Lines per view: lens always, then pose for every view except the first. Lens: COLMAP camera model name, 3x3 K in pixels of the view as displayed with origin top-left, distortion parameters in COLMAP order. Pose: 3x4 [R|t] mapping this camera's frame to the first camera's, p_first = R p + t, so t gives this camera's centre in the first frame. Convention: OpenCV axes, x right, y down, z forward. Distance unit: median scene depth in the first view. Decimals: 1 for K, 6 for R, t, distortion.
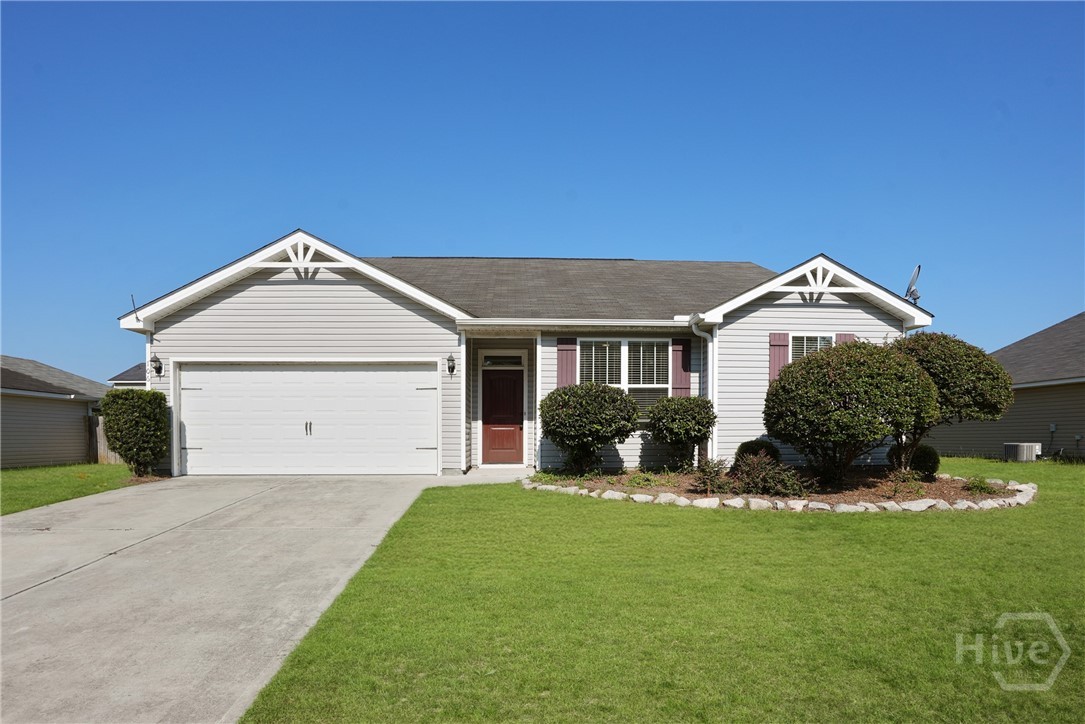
lens RADIAL K [[512.8, 0, 538.4], [0, 512.8, 362.4], [0, 0, 1]] dist [-0.060778, 0.023617]
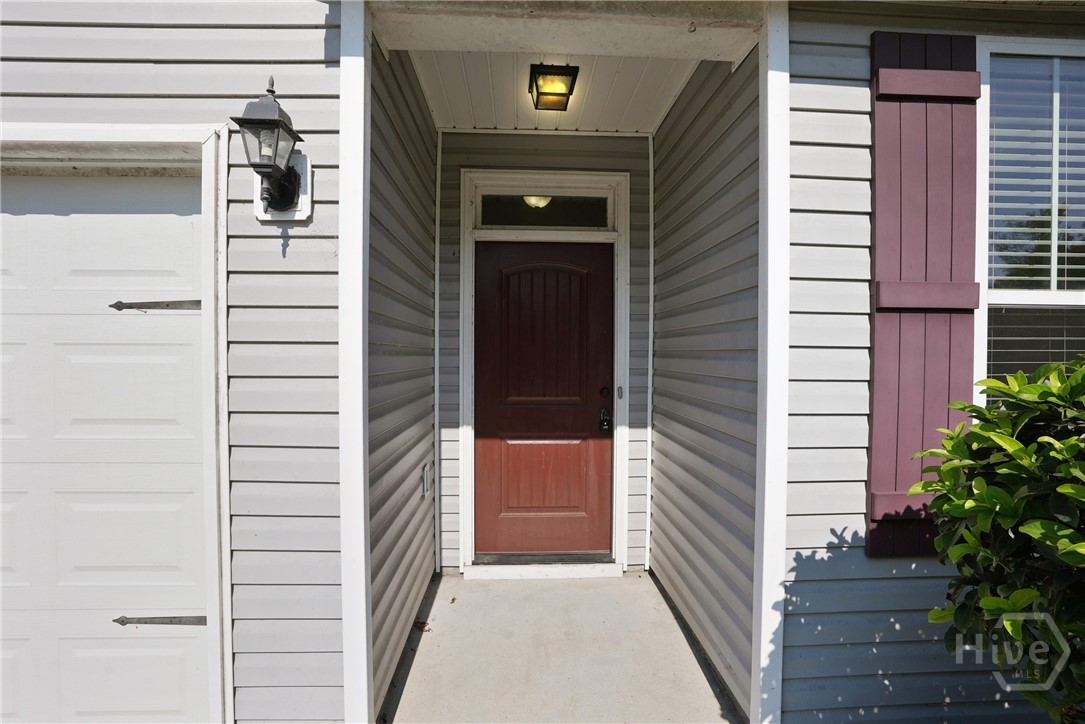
lens RADIAL K [[512.8, 0, 538.4], [0, 512.8, 362.4], [0, 0, 1]] dist [-0.060778, 0.023617]
pose [[0.999993, 0.001242, 0.003533, -0.083854], [-0.001760, 0.988590, 0.150619, 0.042721], [-0.003306, -0.150624, 0.988586, 0.809877]]
